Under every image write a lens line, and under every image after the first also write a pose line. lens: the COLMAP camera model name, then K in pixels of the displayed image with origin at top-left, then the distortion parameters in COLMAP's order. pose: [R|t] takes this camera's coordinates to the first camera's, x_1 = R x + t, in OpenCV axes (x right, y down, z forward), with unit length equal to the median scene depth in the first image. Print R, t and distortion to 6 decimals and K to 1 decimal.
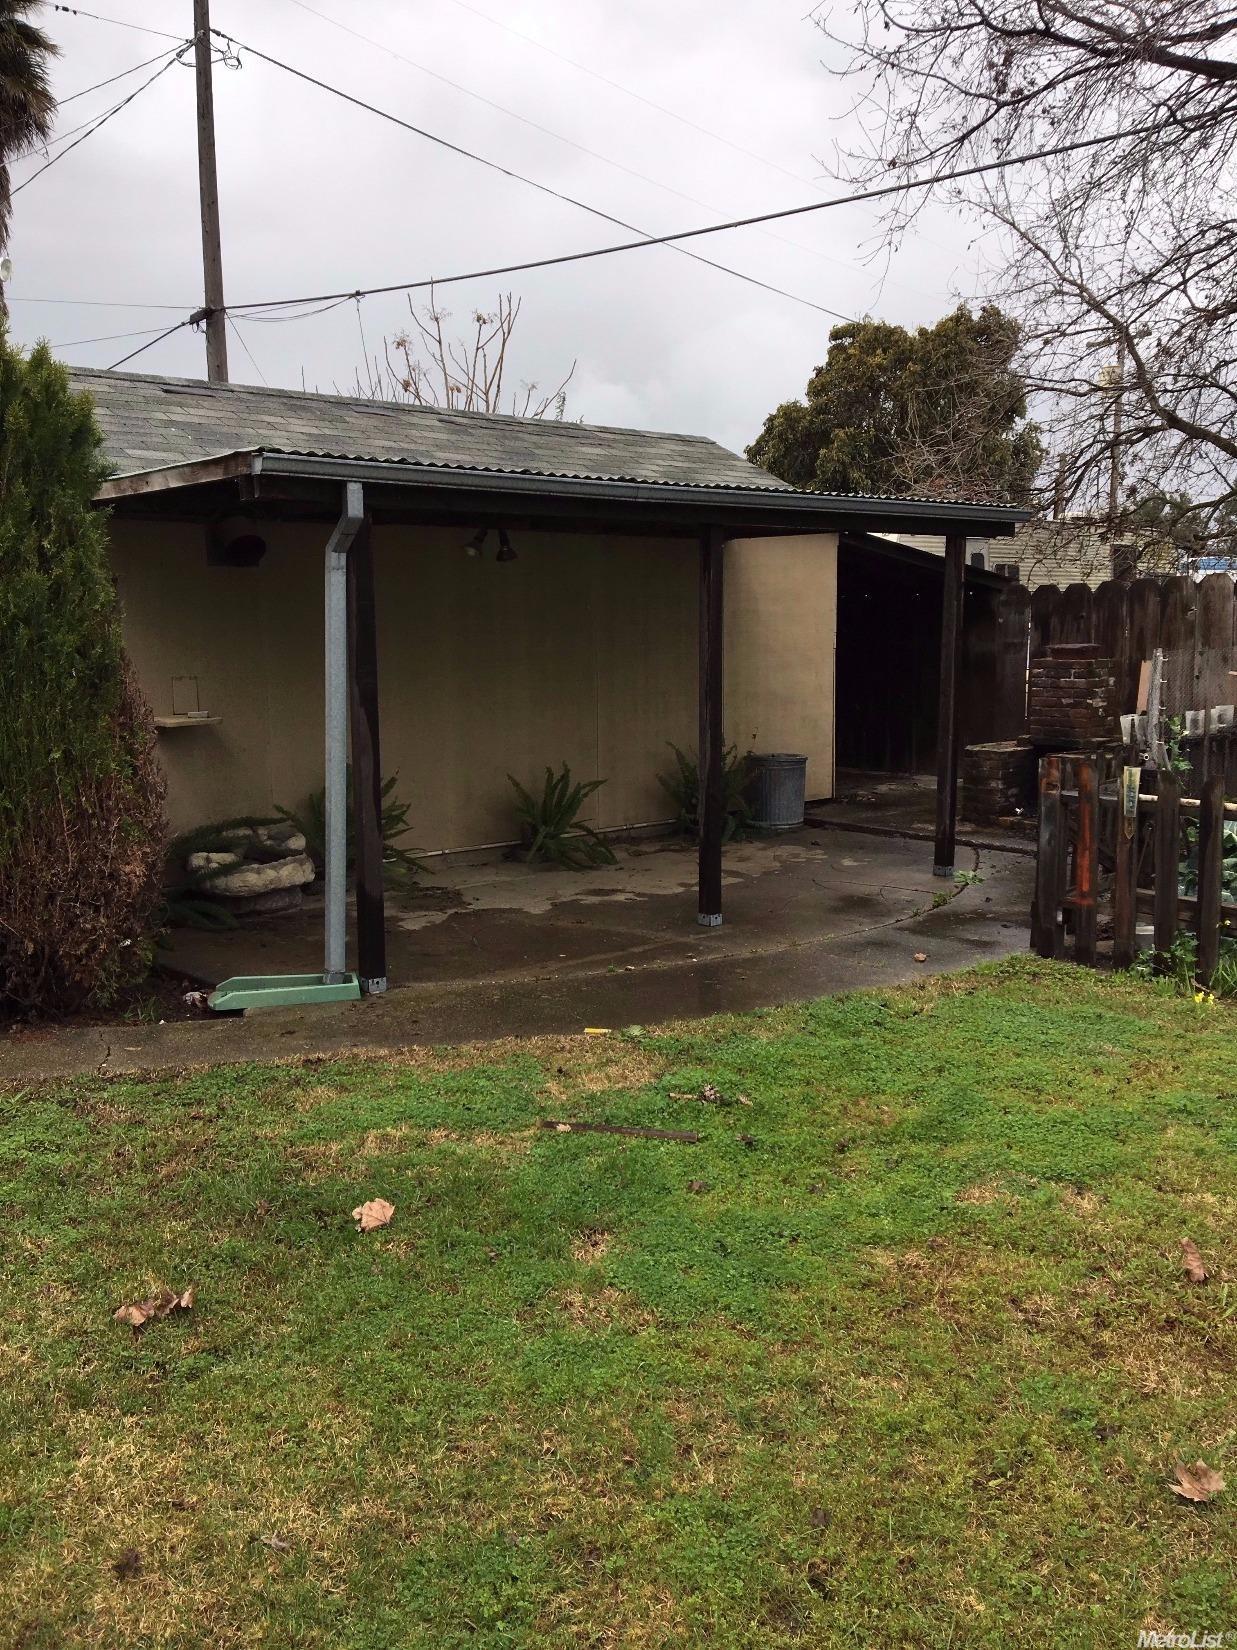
lens RADIAL K [[1383.2, 0, 618.1], [0, 1383.2, 816.7], [0, 0, 1]] dist [0.044157, -0.047957]
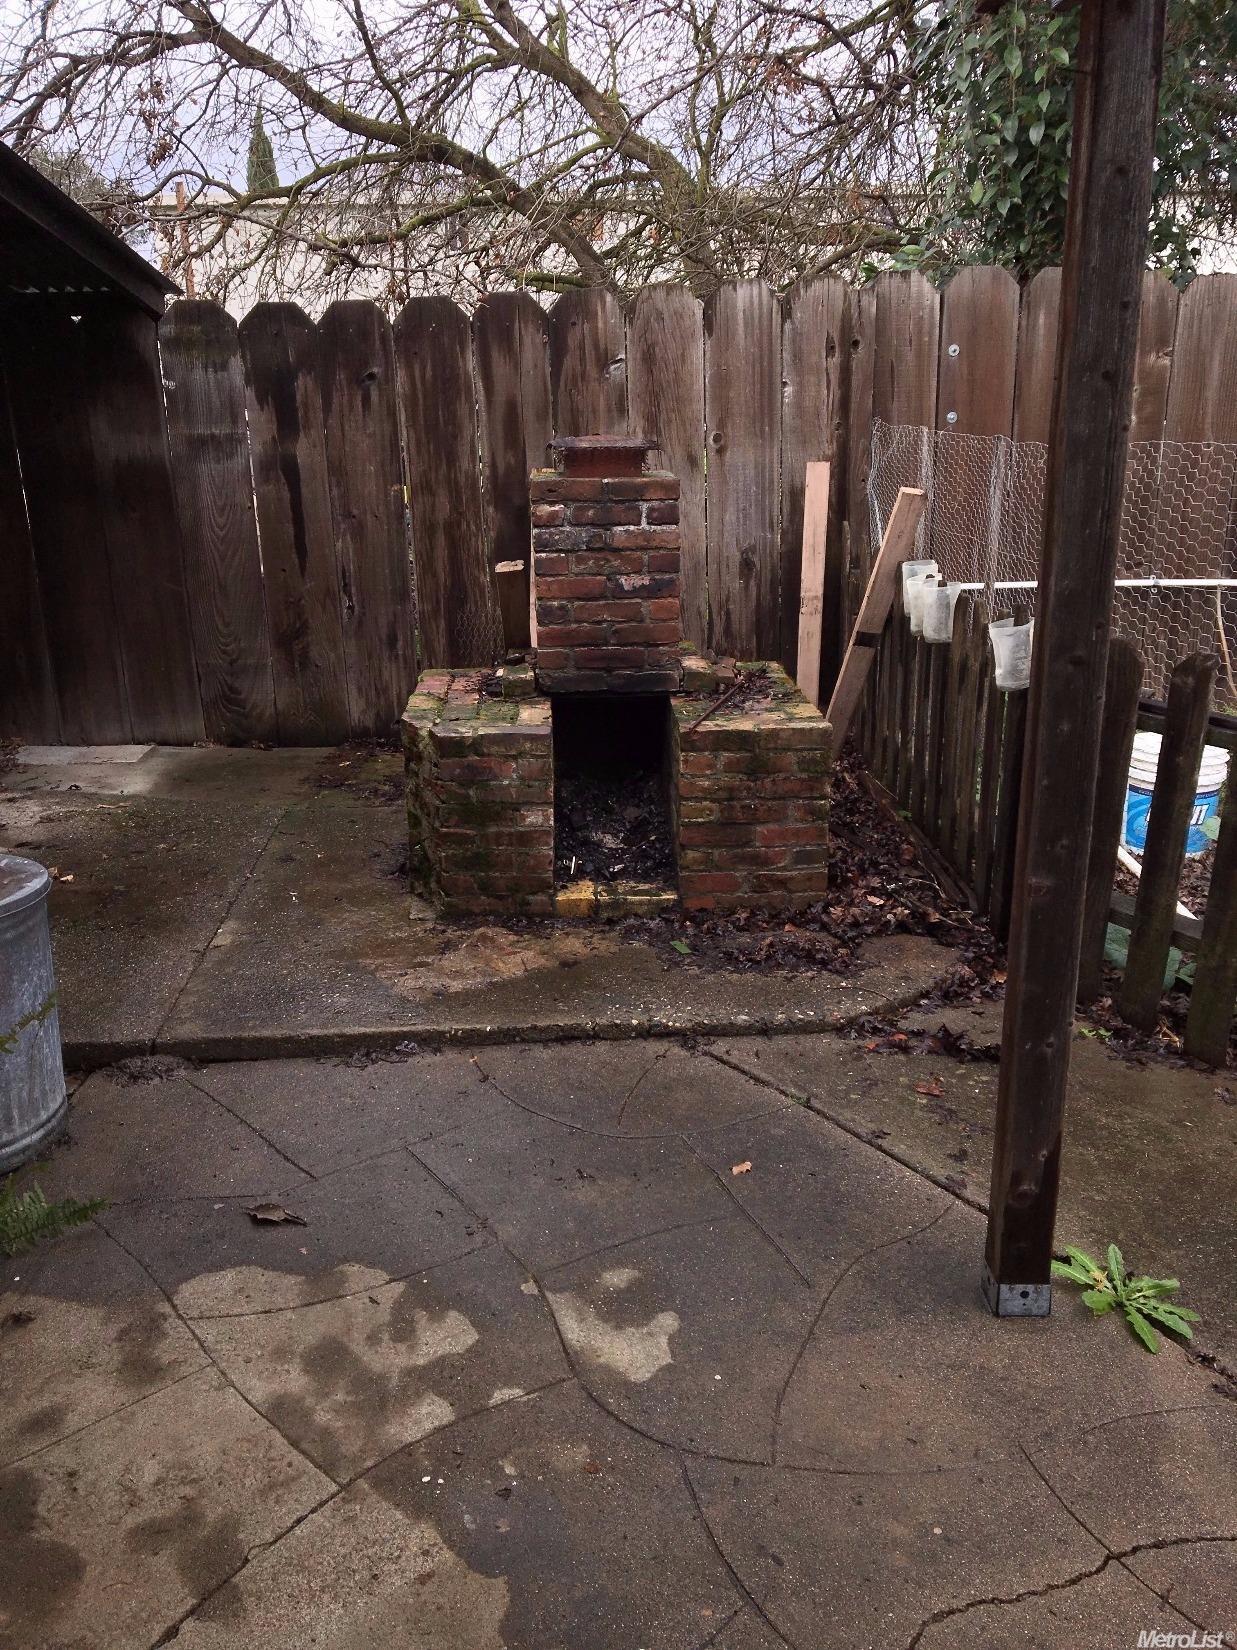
lens RADIAL K [[1383.2, 0, 619.1], [0, 1383.2, 821.1], [0, 0, 1]] dist [0.044157, -0.047957]
pose [[0.616521, -0.233504, 0.751916, -0.004653], [0.117362, 0.971595, 0.205496, -0.131968], [-0.778542, -0.038446, 0.626414, 0.991922]]
